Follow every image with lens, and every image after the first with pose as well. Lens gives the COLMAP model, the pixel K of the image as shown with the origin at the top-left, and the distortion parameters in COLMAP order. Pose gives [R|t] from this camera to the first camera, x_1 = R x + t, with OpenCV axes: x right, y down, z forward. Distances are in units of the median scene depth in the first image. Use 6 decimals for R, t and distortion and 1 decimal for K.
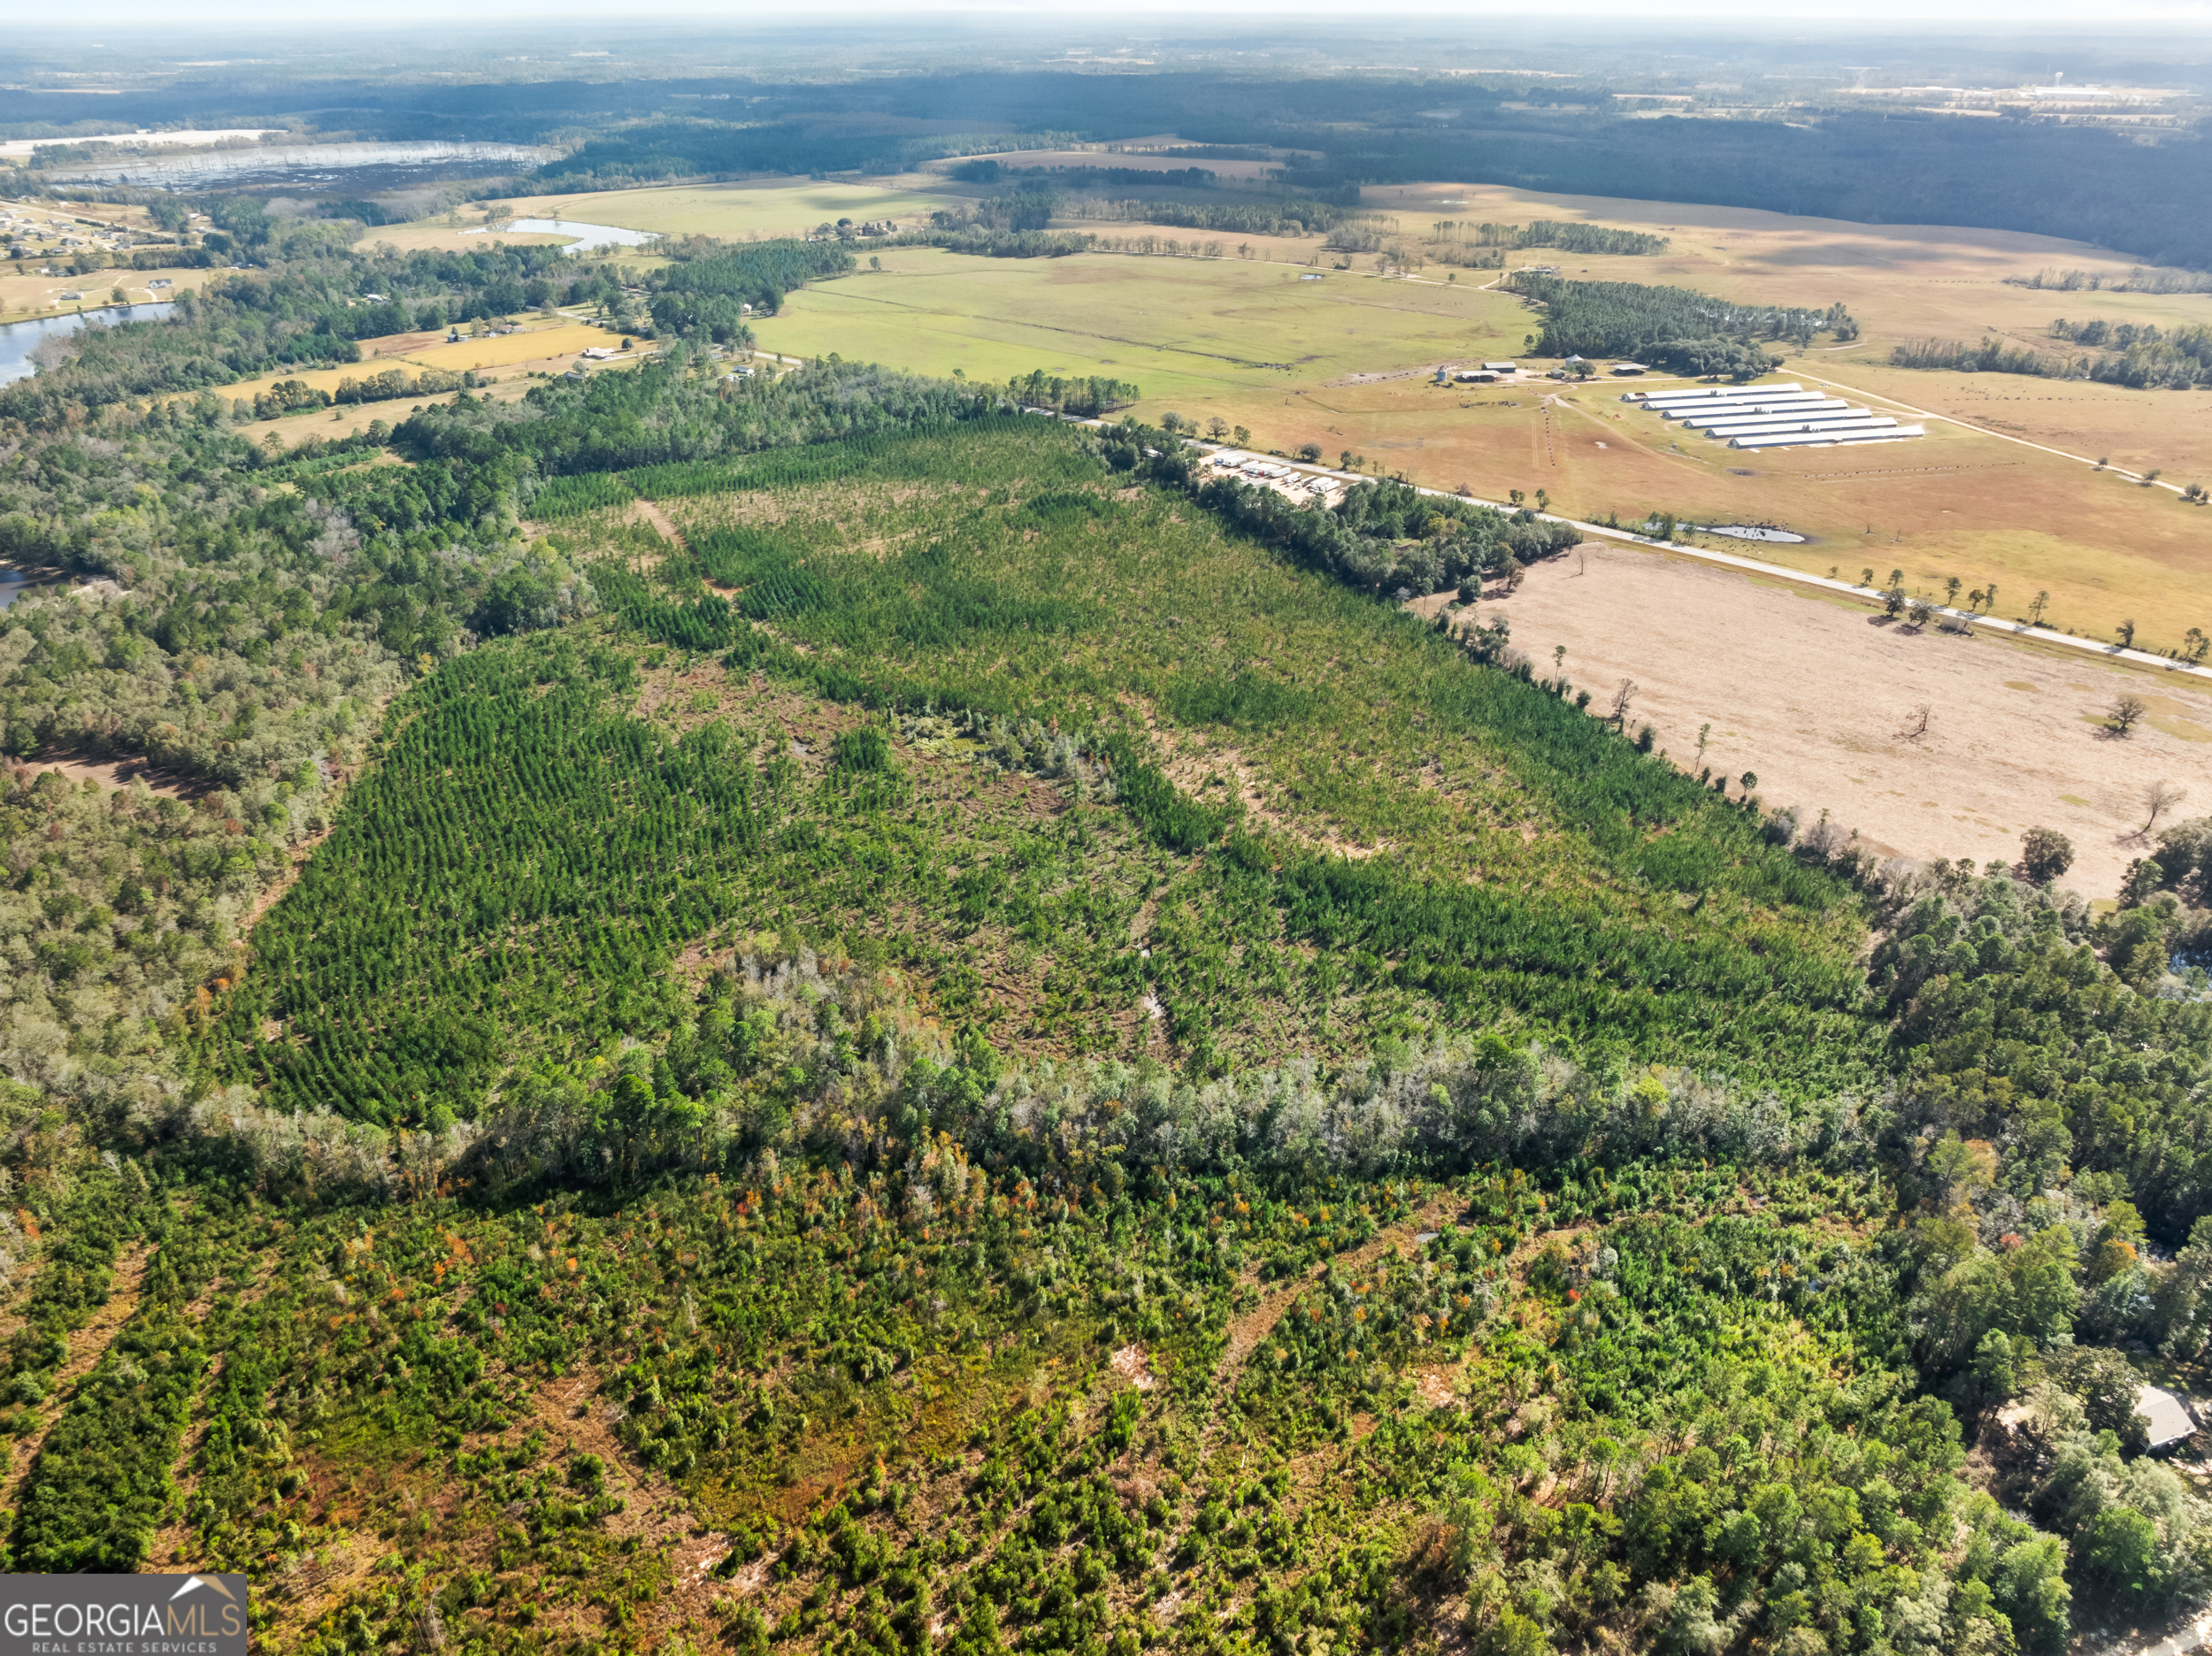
lens RADIAL K [[1577.8, 0, 1108.0], [0, 1577.8, 821.2], [0, 0, 1]] dist [-0.042464, 0.010493]
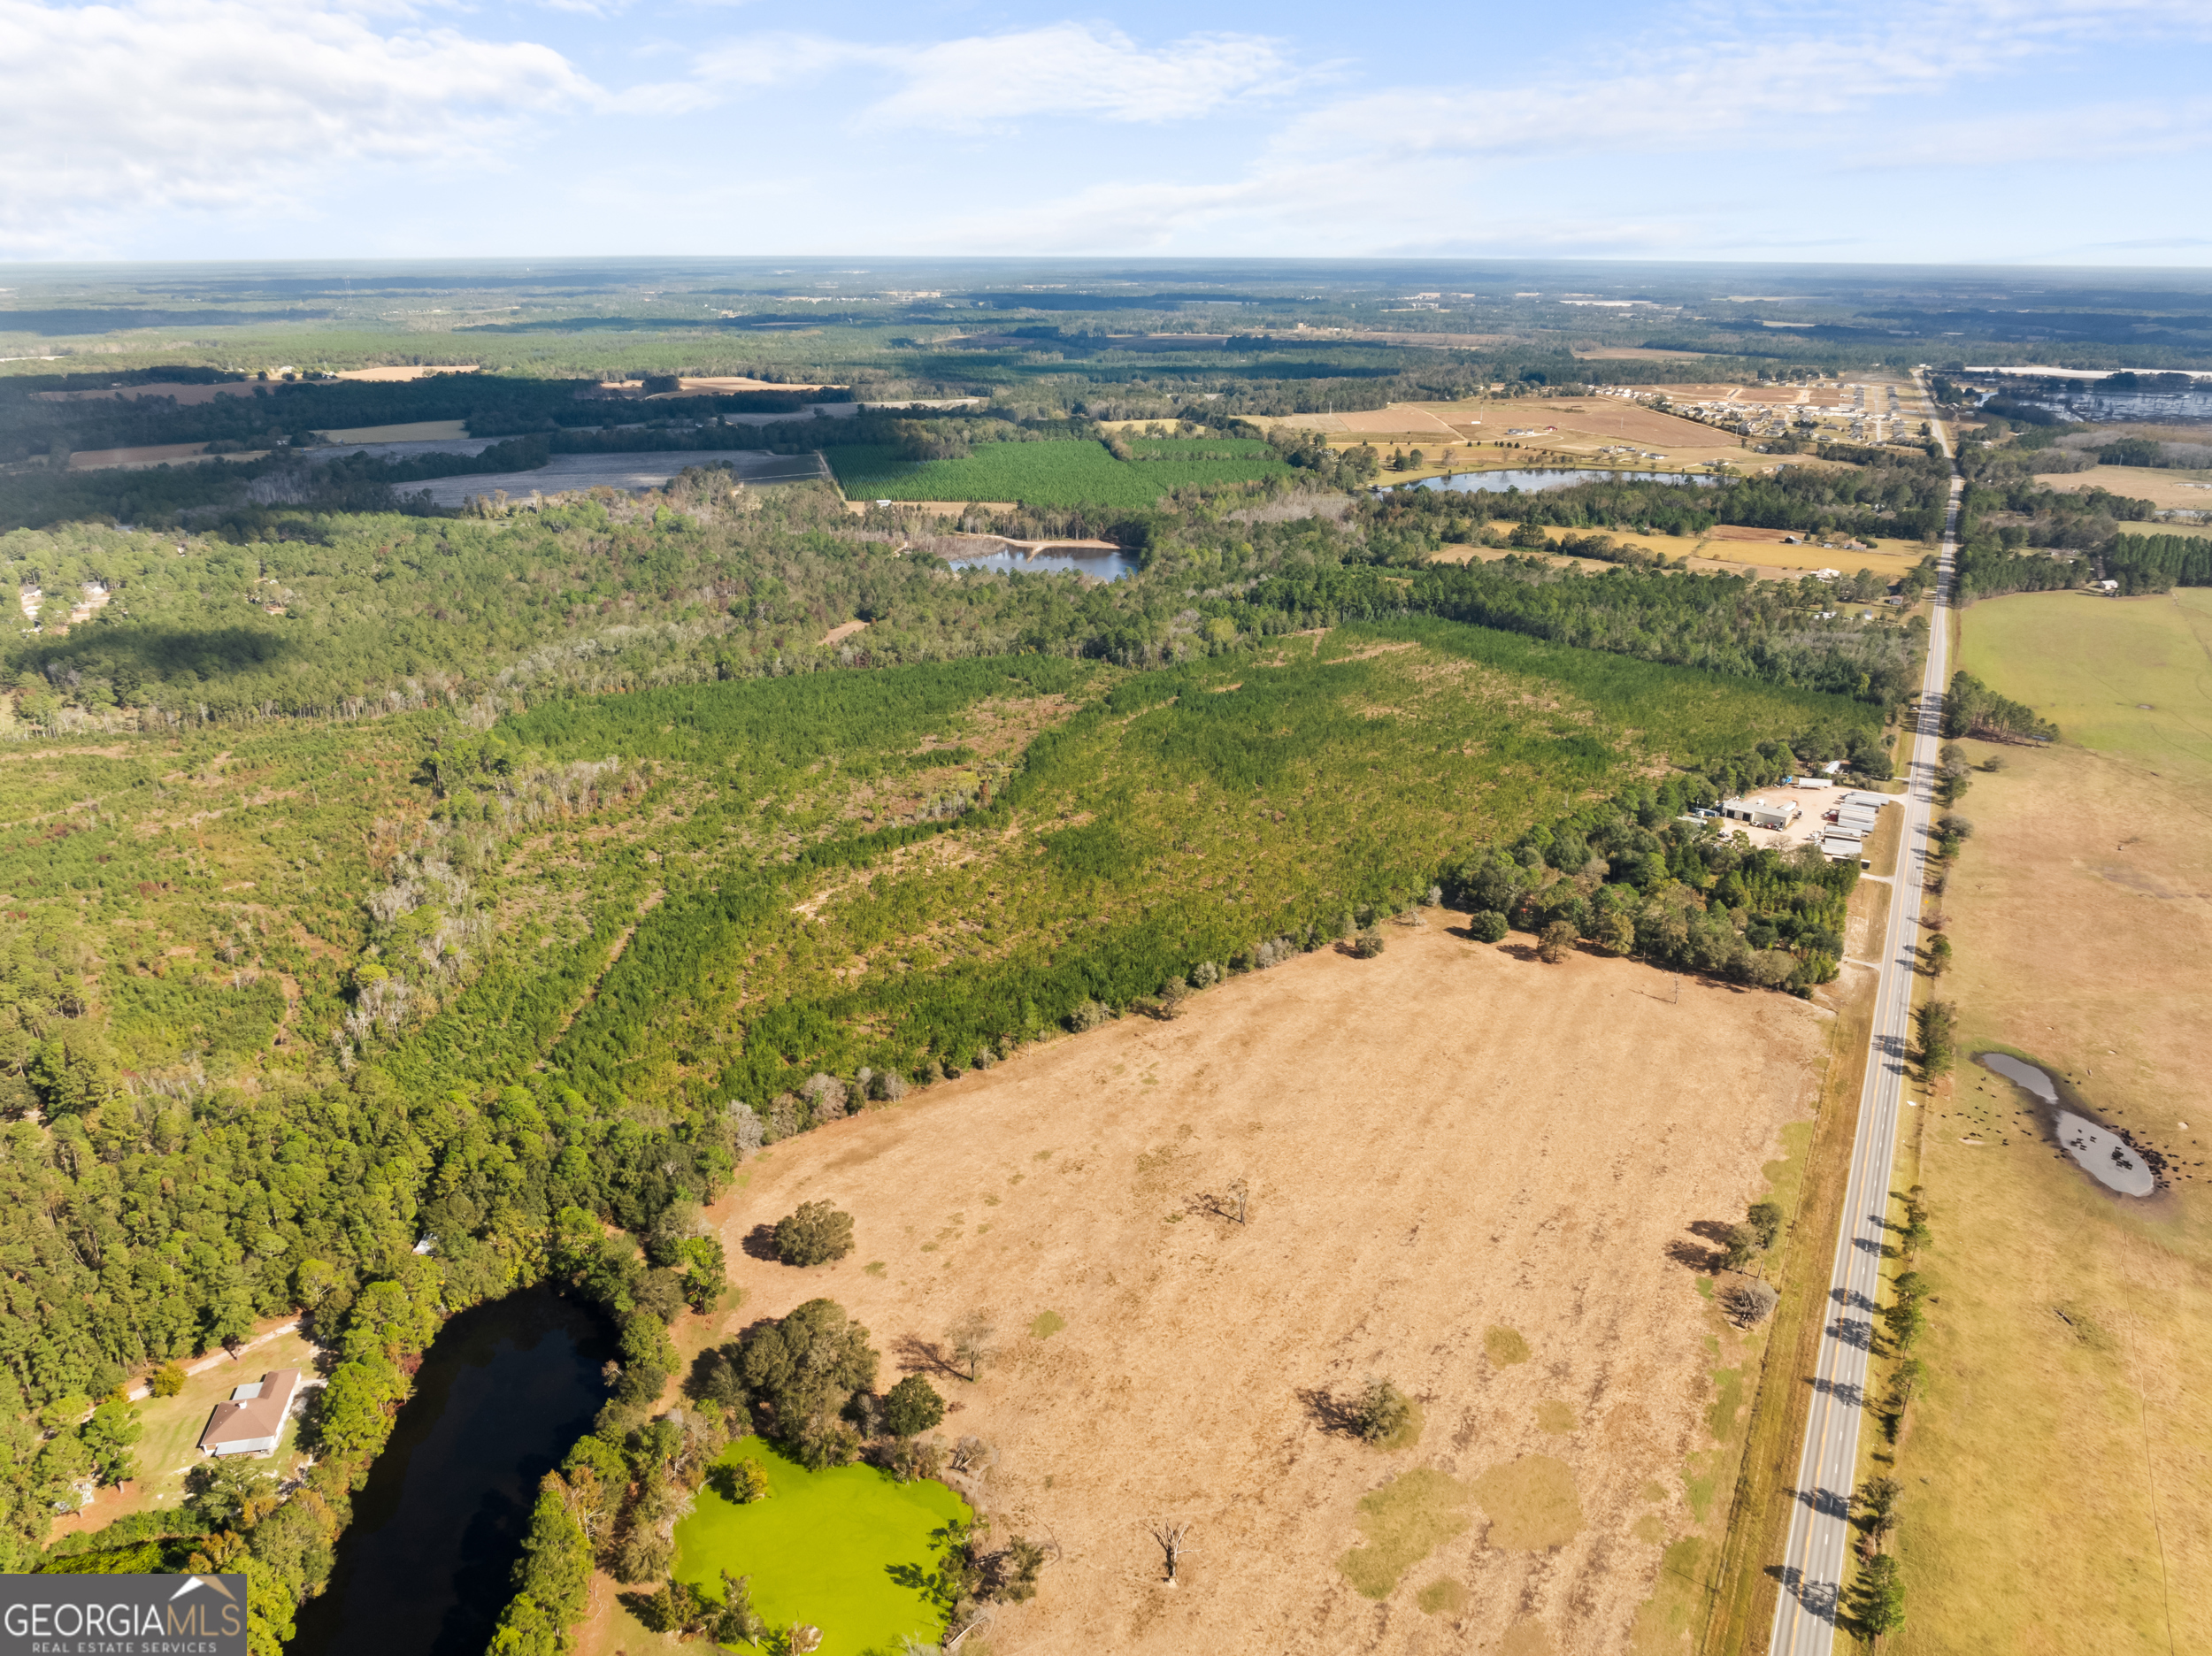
lens RADIAL K [[1577.8, 0, 1108.0], [0, 1577.8, 821.2], [0, 0, 1]] dist [-0.042464, 0.010493]
pose [[0.242194, 0.336628, -0.909958, 0.893981], [-0.456717, 0.867026, 0.199186, -0.265910], [0.856009, 0.367352, 0.363732, 0.533187]]
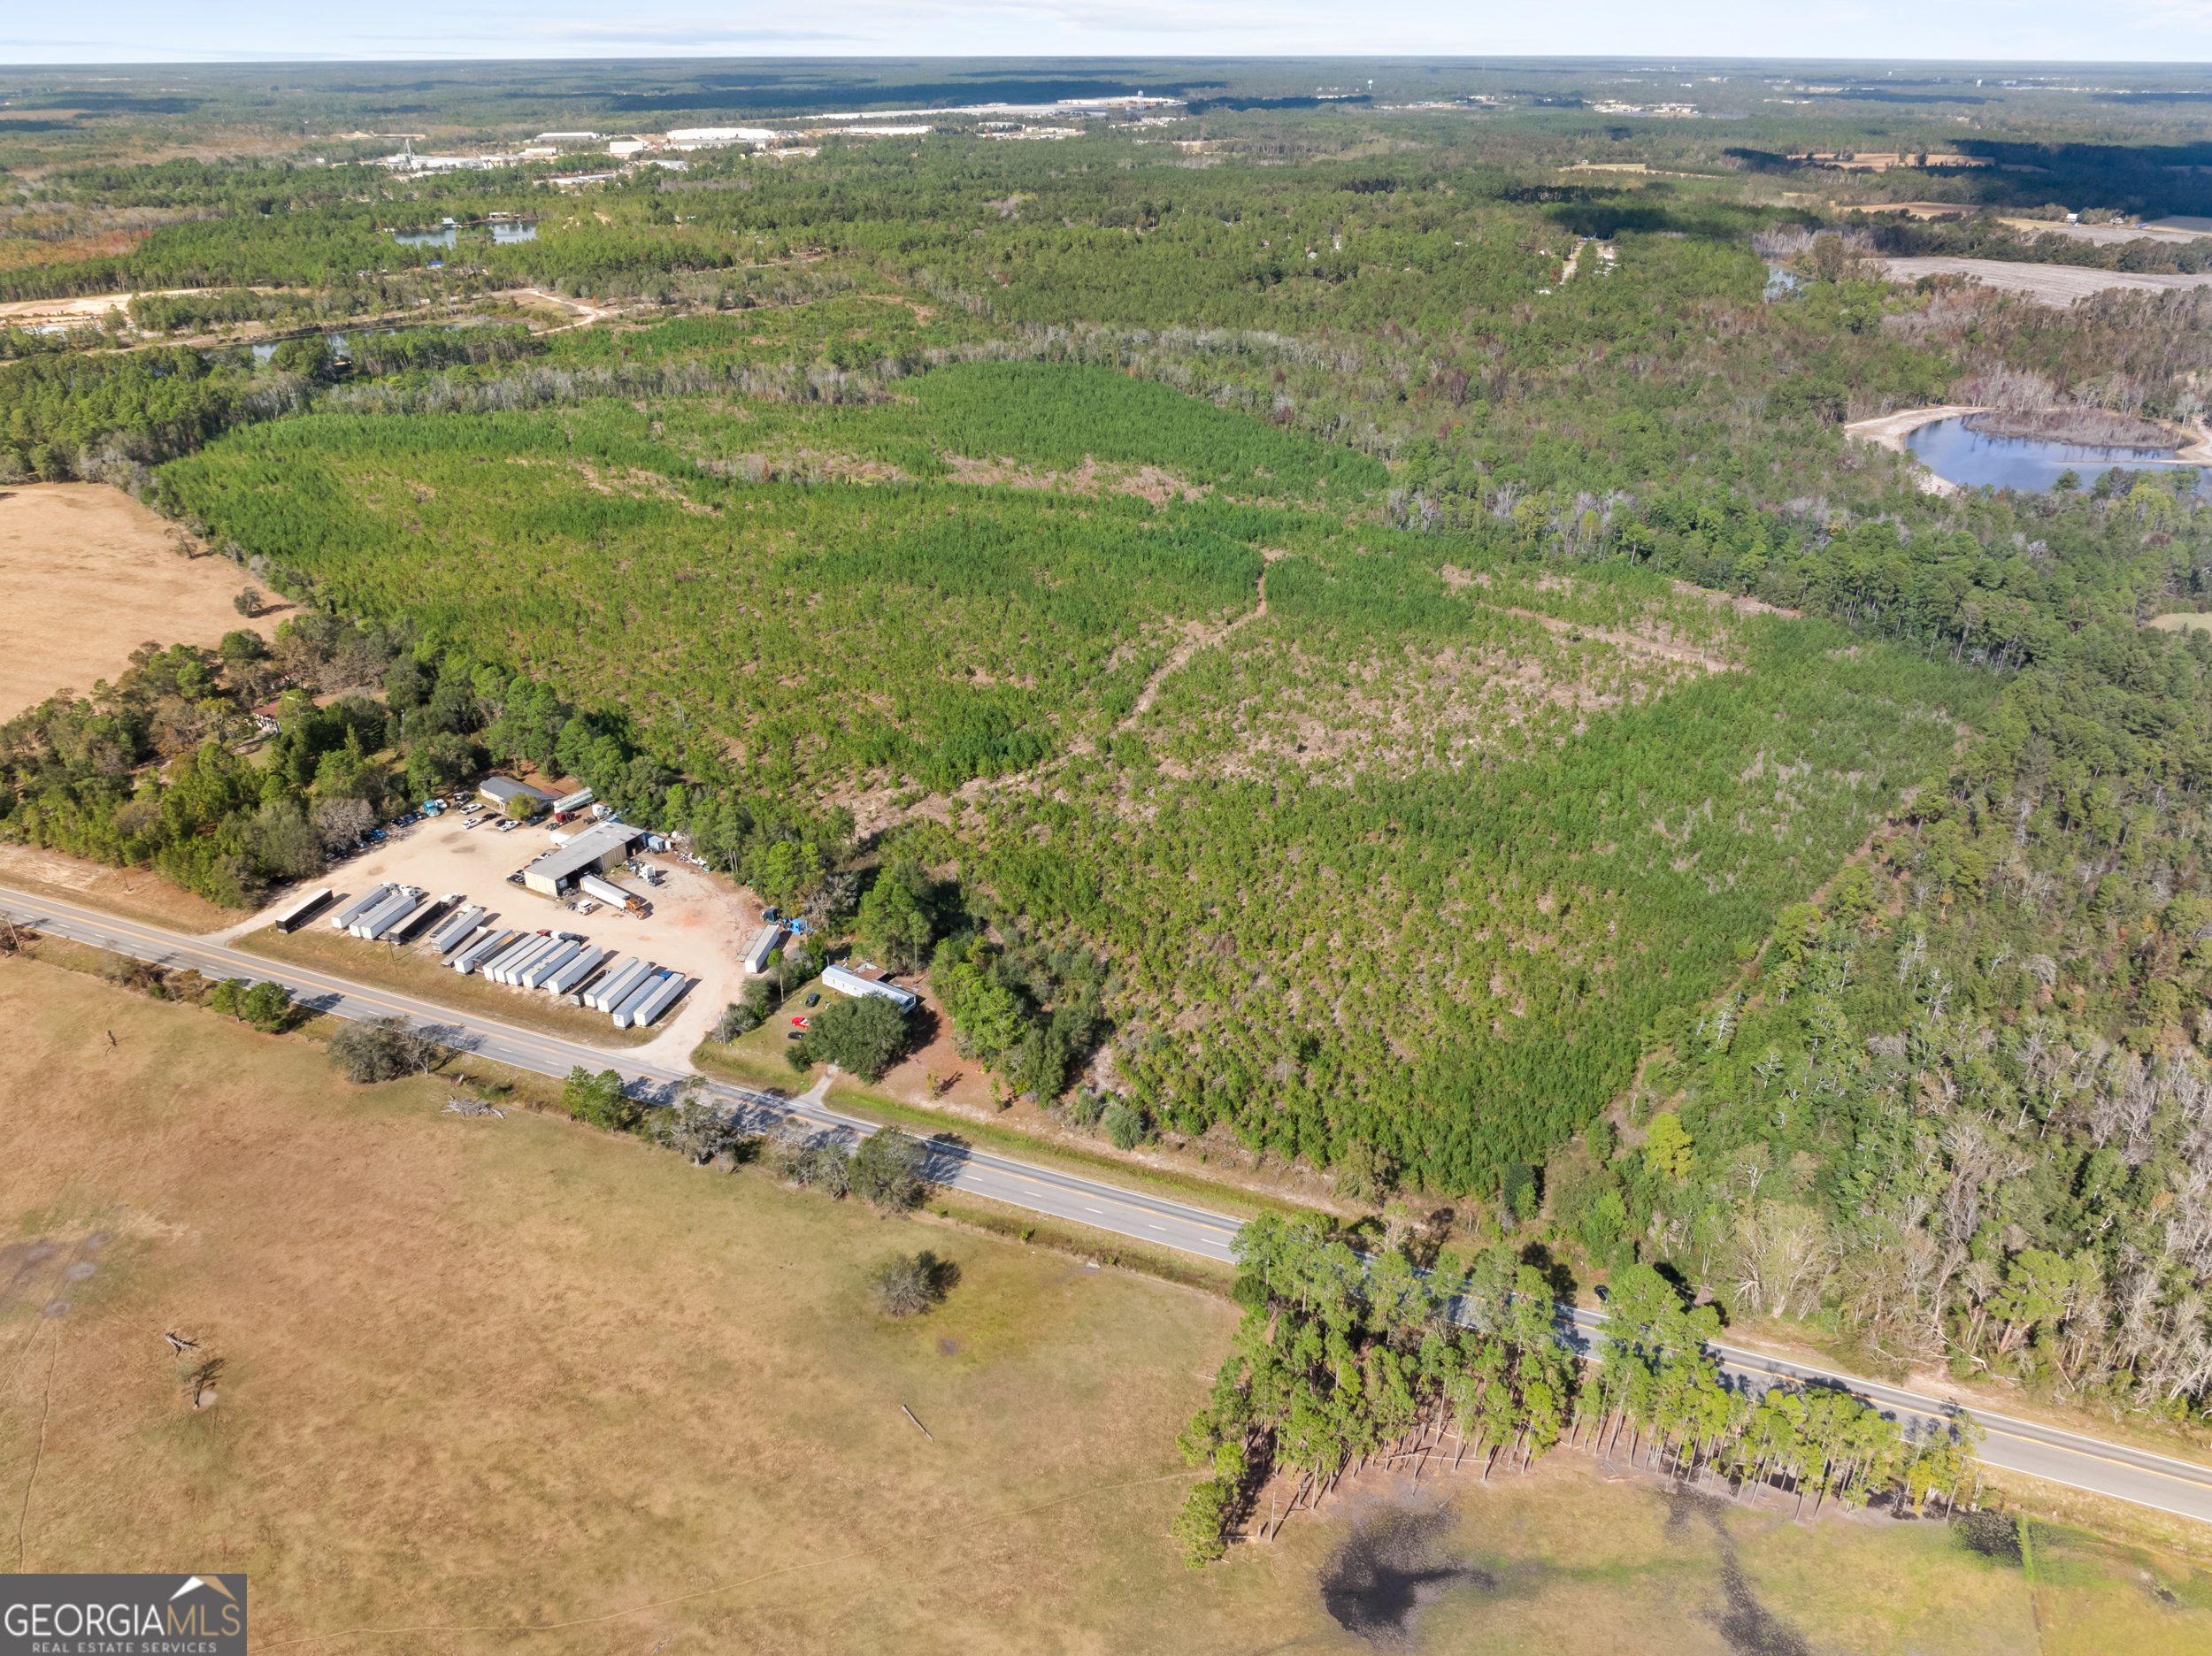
lens RADIAL K [[1580.1, 0, 1089.3], [0, 1580.1, 826.6], [0, 0, 1]] dist [-0.039395, 0.000549]
pose [[-0.937803, 0.157136, -0.309570, 0.112150], [-0.161873, 0.590923, 0.790321, -0.689296], [0.307120, 0.791277, -0.528733, 1.533152]]
